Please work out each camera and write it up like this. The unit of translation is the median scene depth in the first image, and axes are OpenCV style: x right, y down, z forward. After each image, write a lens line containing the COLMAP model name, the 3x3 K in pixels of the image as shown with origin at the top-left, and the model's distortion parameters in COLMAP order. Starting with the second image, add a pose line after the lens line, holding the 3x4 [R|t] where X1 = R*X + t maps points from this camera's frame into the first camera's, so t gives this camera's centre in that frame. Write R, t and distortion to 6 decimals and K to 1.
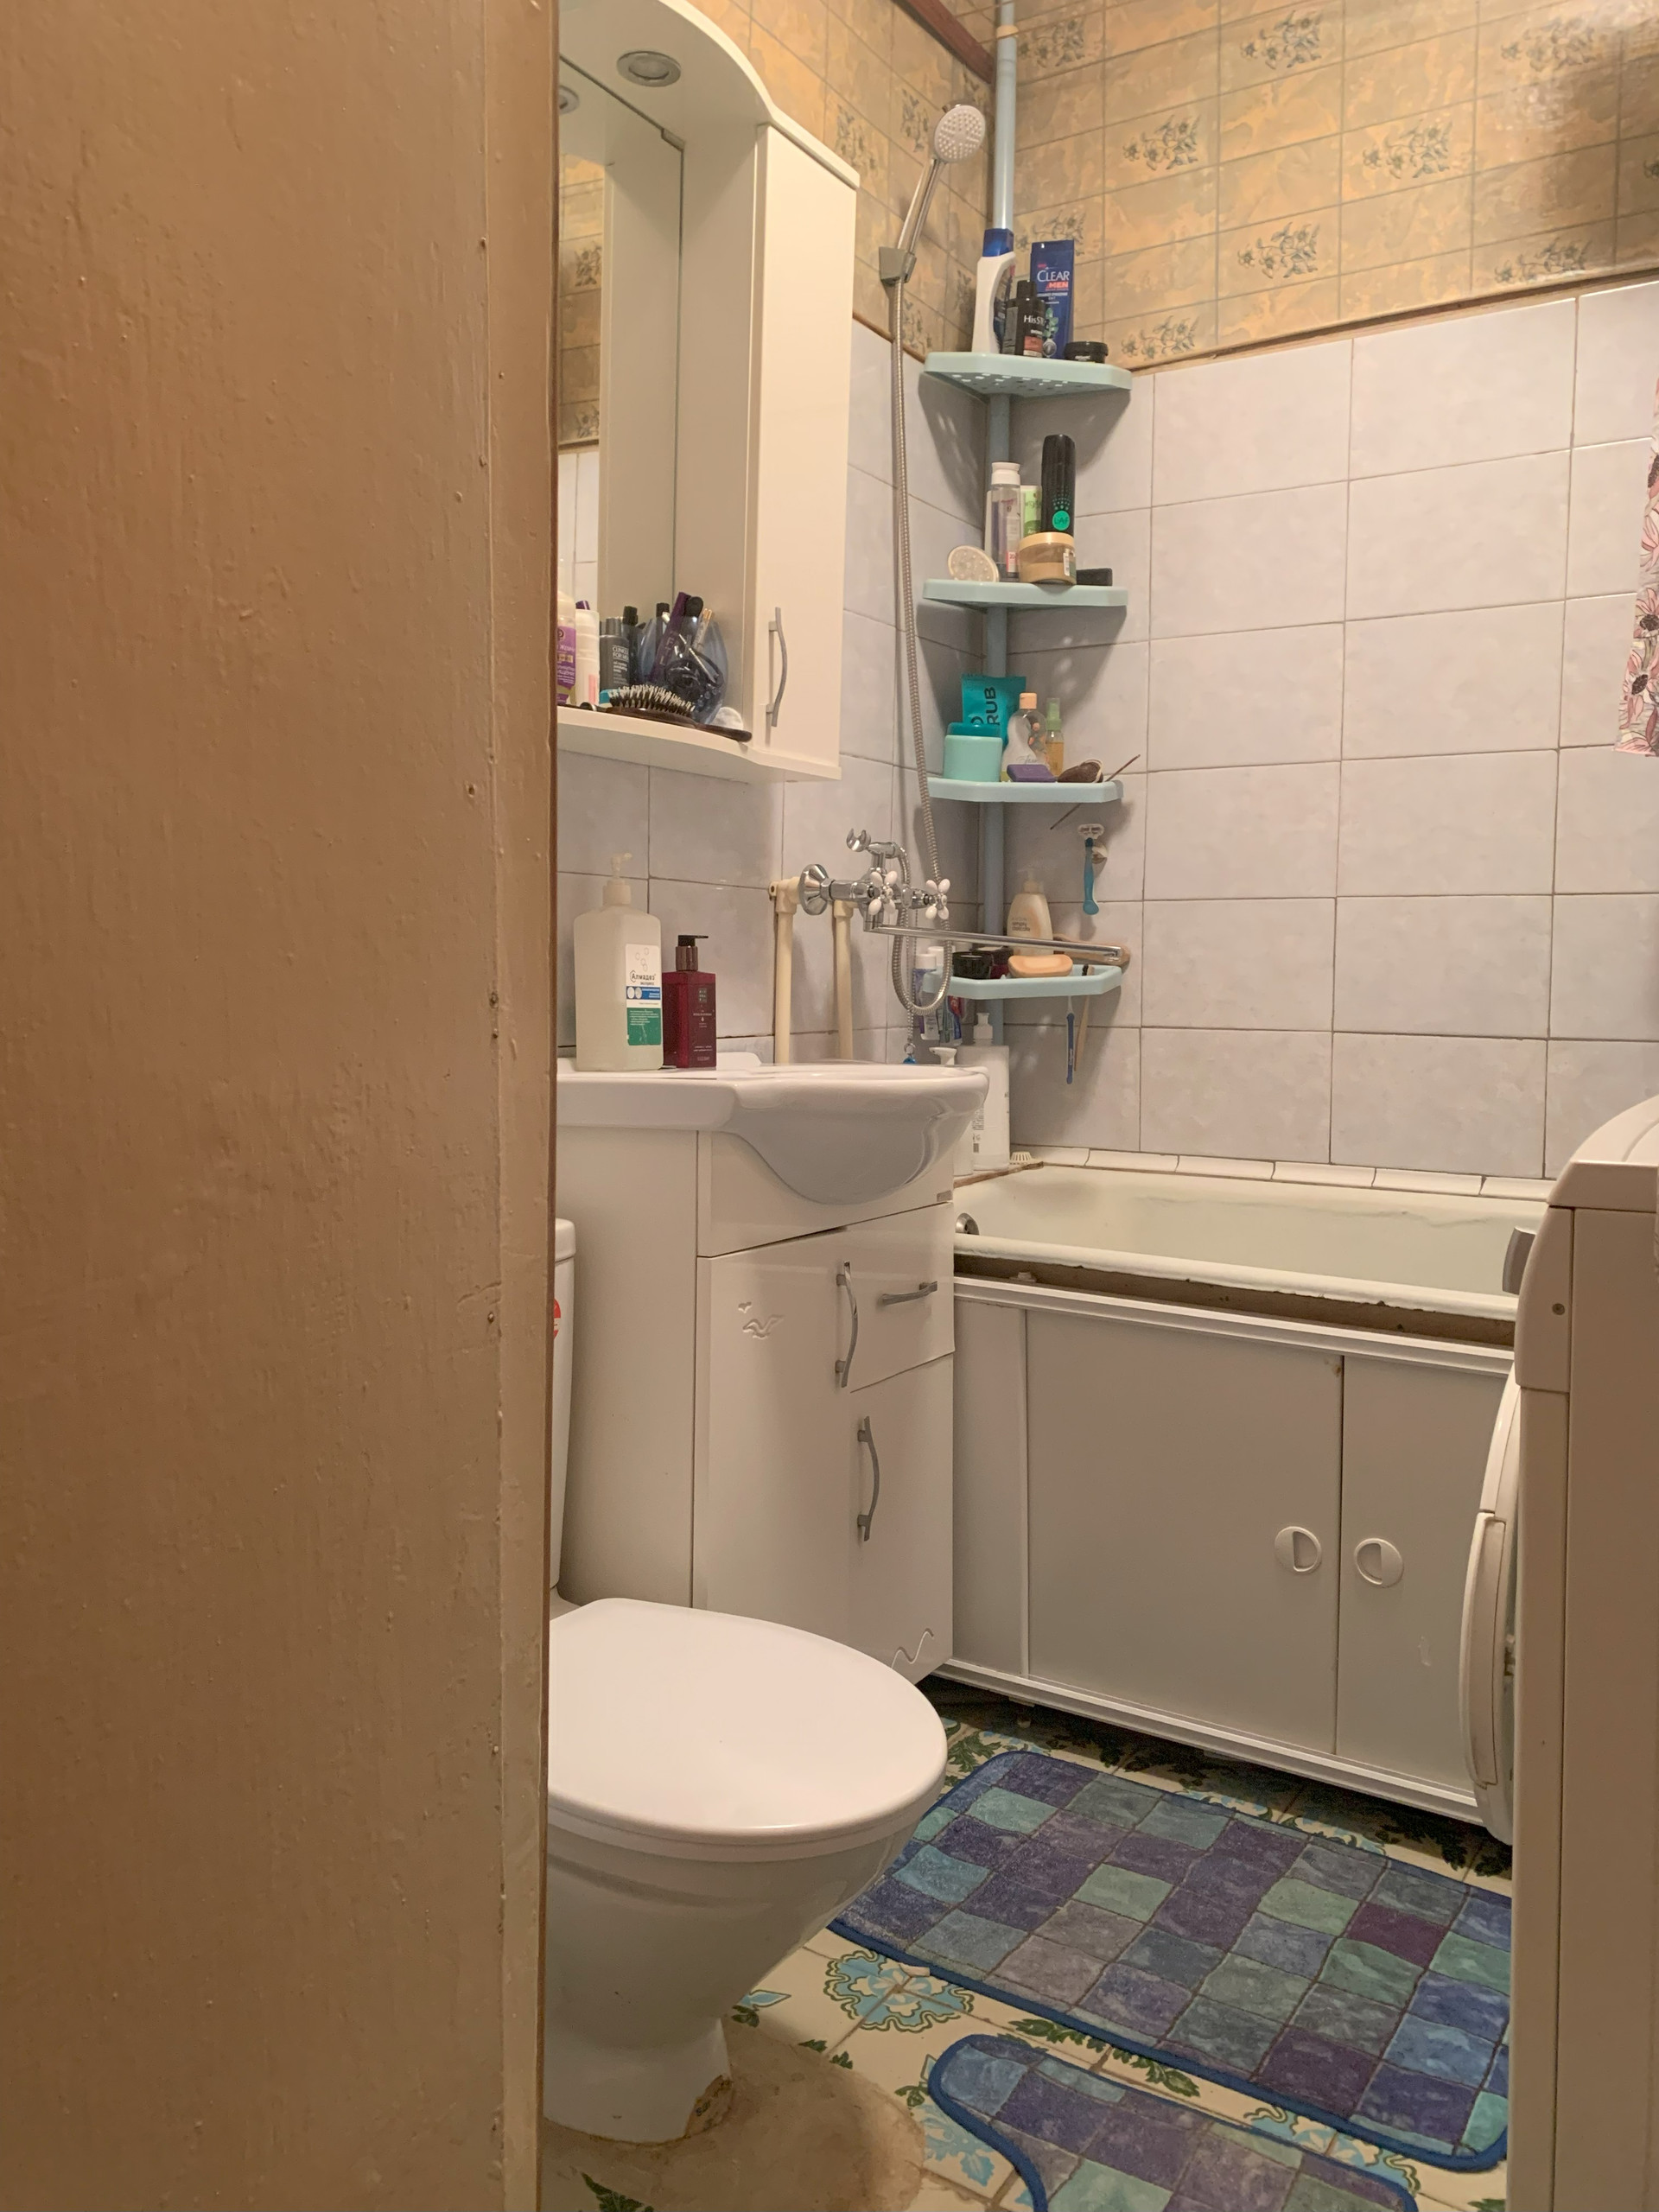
lens RADIAL K [[1646.4, 0, 799.5], [0, 1646.4, 1060.4], [0, 0, 1]] dist [0.000573, -0.106486]
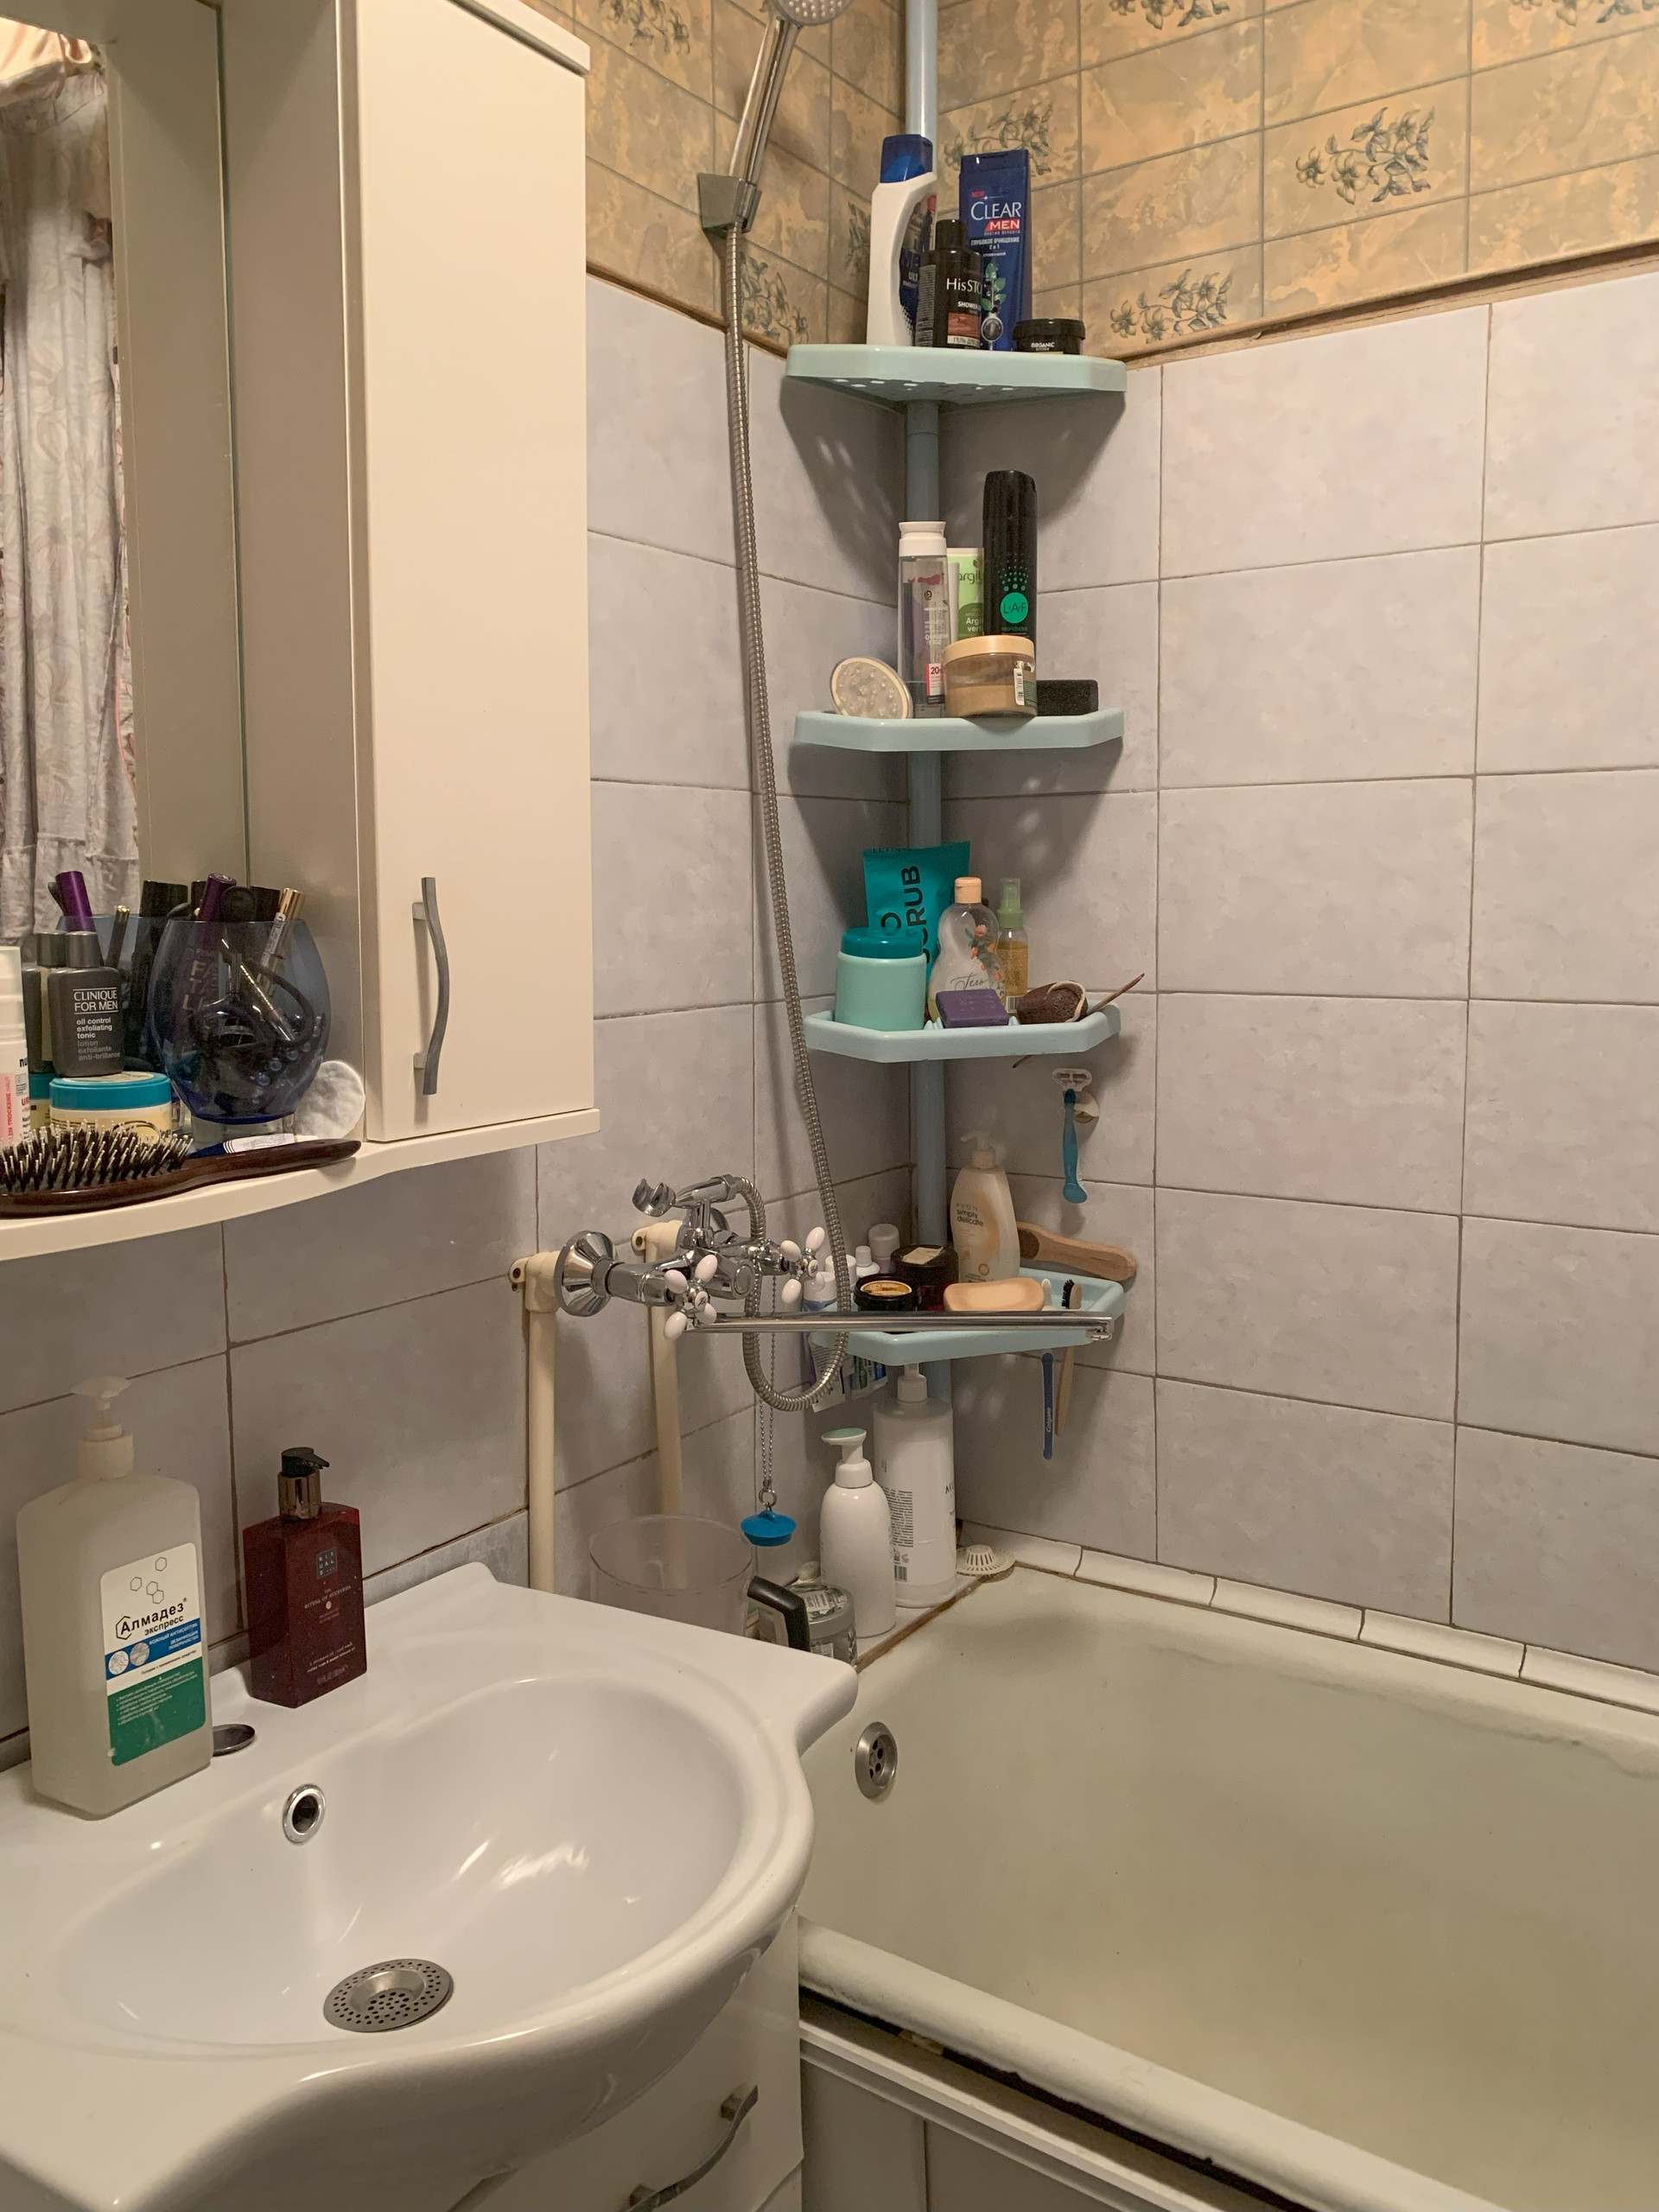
lens RADIAL K [[1663.5, 0, 832.1], [0, 1663.5, 1026.3], [0, 0, 1]] dist [0.021736, -0.084289]
pose [[0.999568, -0.015912, -0.024719, 0.103521], [0.016520, 0.999561, 0.024598, -0.186718], [0.024317, -0.024996, 0.999392, 0.359900]]
